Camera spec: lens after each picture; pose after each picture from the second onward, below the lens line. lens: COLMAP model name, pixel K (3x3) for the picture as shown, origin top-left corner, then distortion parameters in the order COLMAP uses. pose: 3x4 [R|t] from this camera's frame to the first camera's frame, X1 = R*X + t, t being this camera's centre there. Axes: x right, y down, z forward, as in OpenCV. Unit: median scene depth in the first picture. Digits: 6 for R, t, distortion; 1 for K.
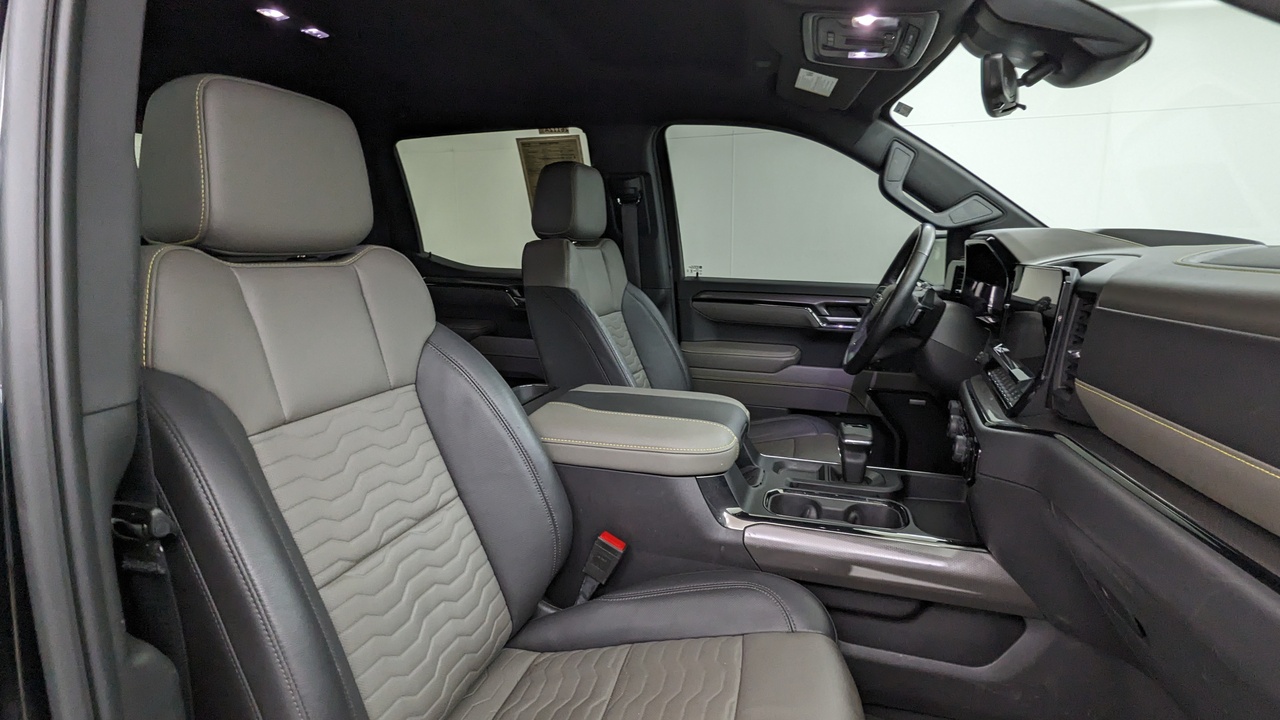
lens RADIAL K [[611.6, 0, 640.0], [0, 611.6, 360.0], [0, 0, 1]] dist [-0.001308, -0.000833]
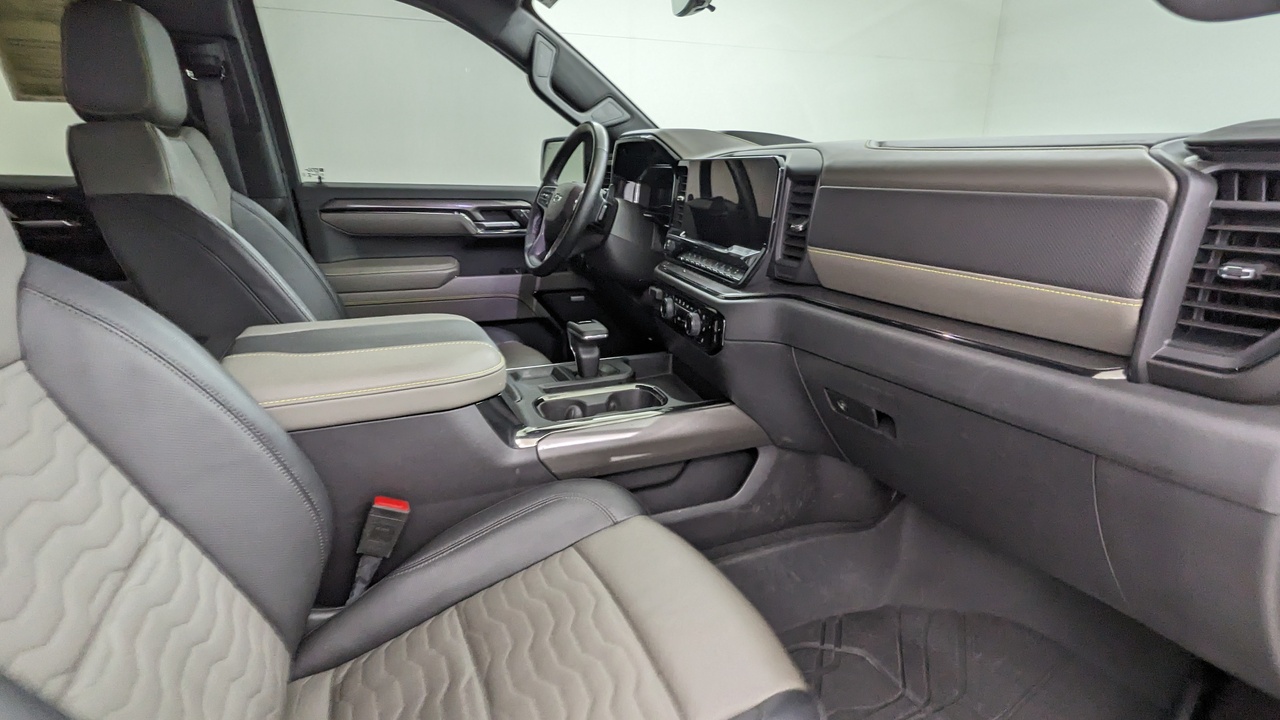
lens RADIAL K [[611.6, 0, 640.0], [0, 611.6, 360.0], [0, 0, 1]] dist [-0.001308, -0.000833]
pose [[0.765643, -0.192705, 0.613723, -0.217100], [0.108149, 0.979055, 0.172496, 0.002658], [-0.634109, -0.065697, 0.770448, 0.148499]]
